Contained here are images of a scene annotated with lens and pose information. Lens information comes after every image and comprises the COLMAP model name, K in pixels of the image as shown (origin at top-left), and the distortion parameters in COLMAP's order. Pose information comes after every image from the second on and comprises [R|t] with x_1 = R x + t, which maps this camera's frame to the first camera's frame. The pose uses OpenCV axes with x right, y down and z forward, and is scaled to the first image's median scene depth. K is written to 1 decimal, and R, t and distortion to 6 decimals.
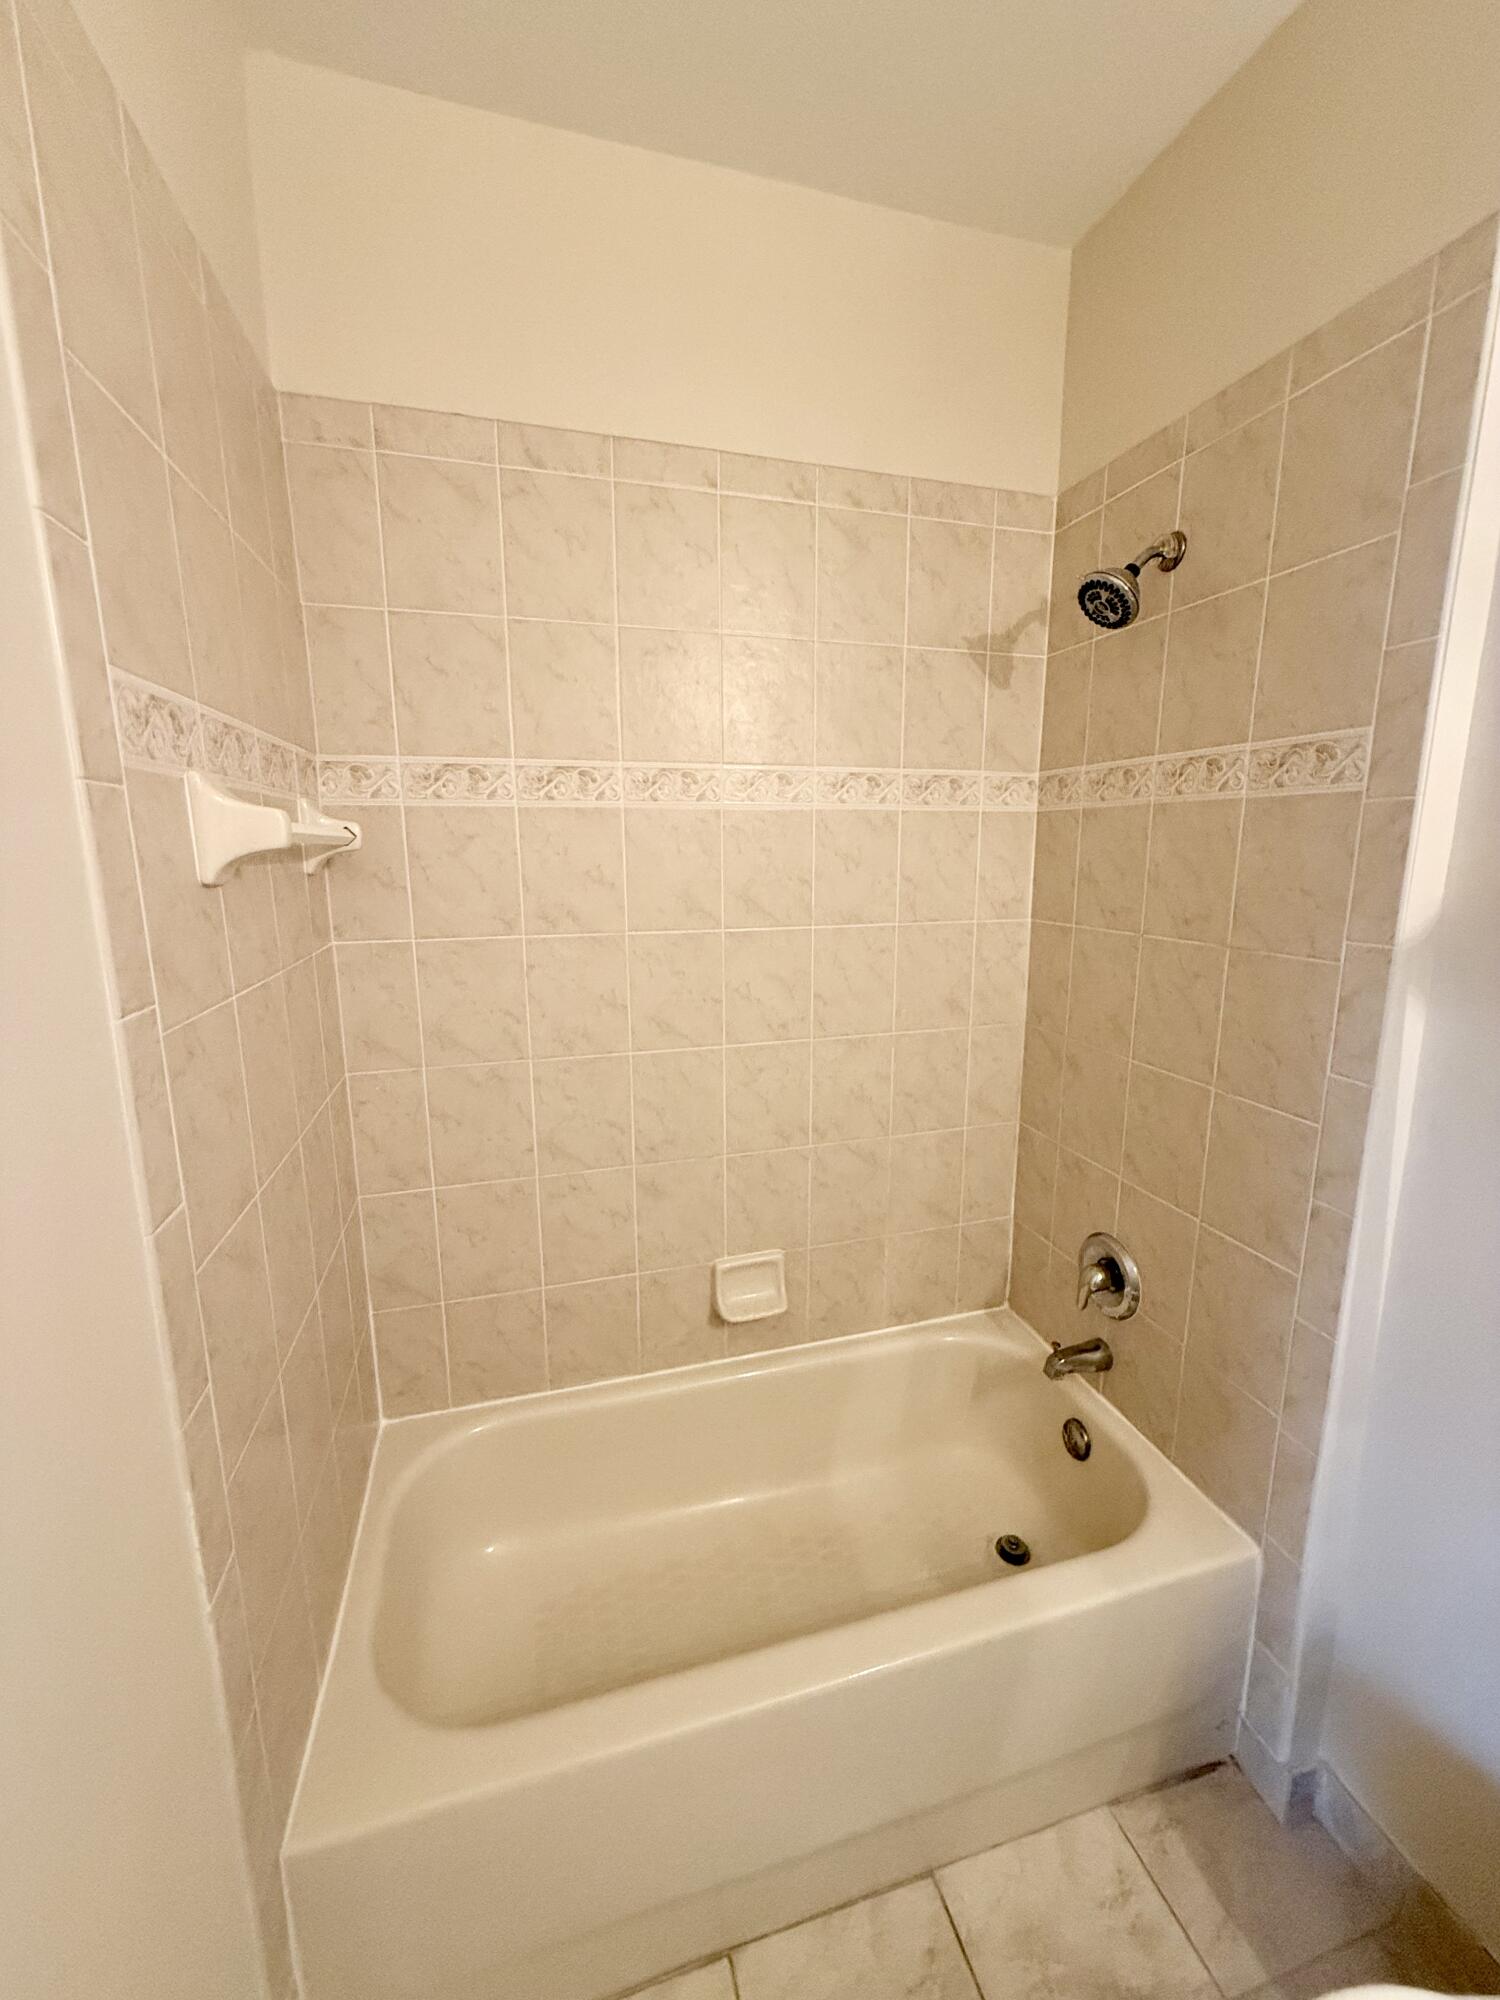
lens RADIAL K [[800.2, 0, 754.4], [0, 800.2, 988.7], [0, 0, 1]] dist [-0.001552, 0.000131]
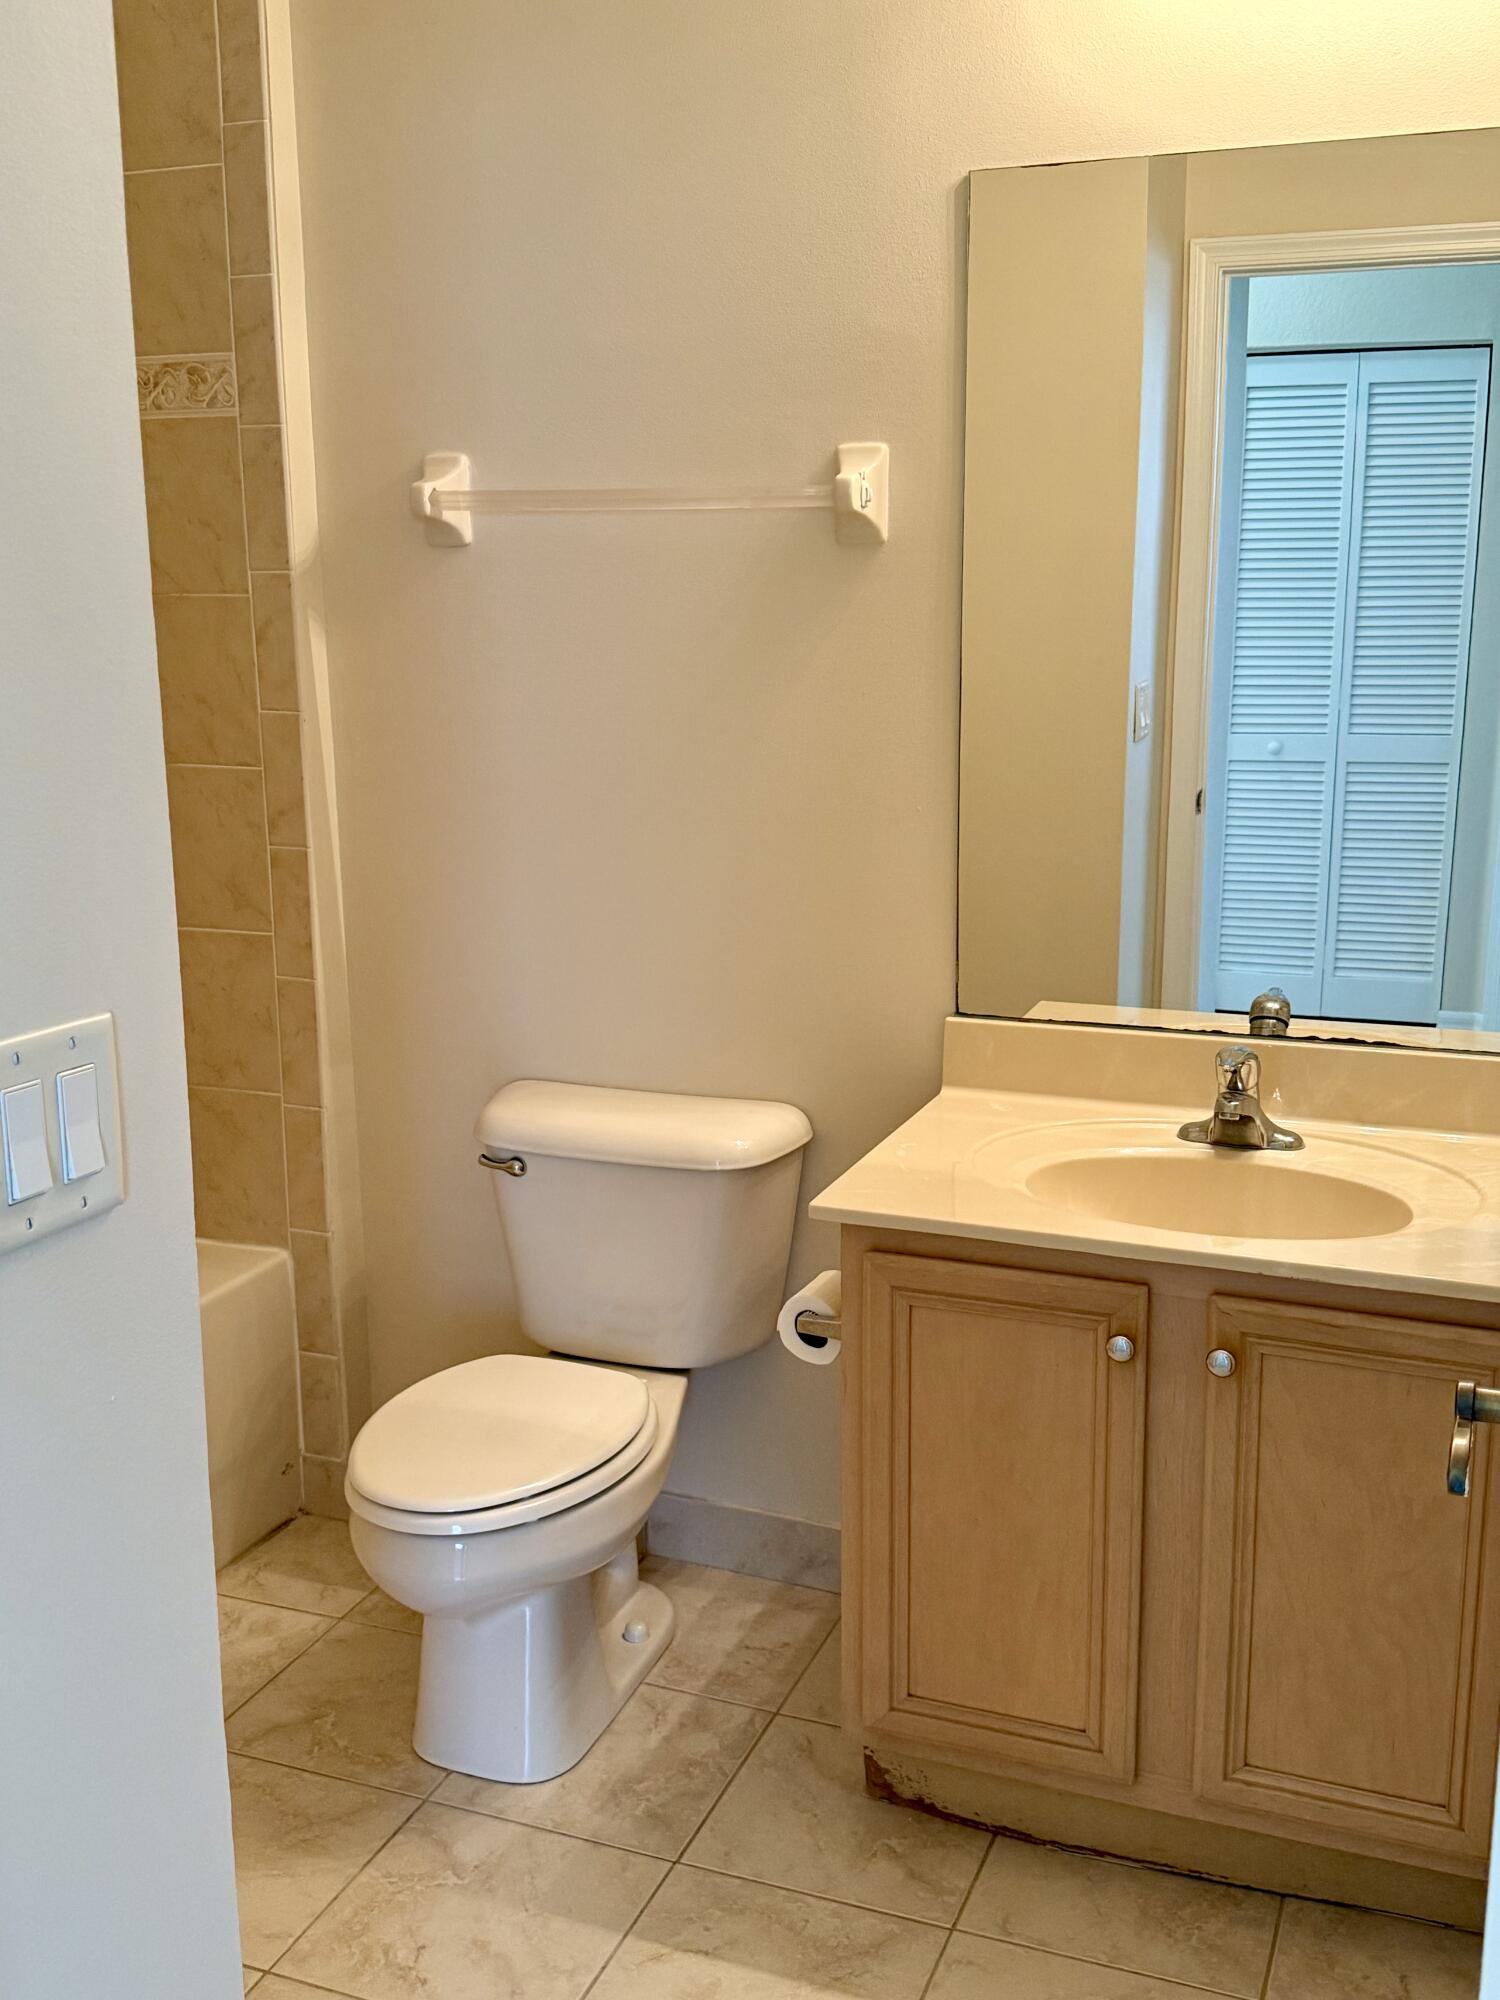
lens RADIAL K [[2029.1, 0, 749.1], [0, 2029.1, 1000.2], [0, 0, 1]] dist [0.104748, 0.000000]
pose [[0.609554, -0.162215, 0.775971, -0.946468], [0.154612, 0.984370, 0.084327, 0.345462], [-0.777521, 0.068572, 0.625107, -1.039132]]
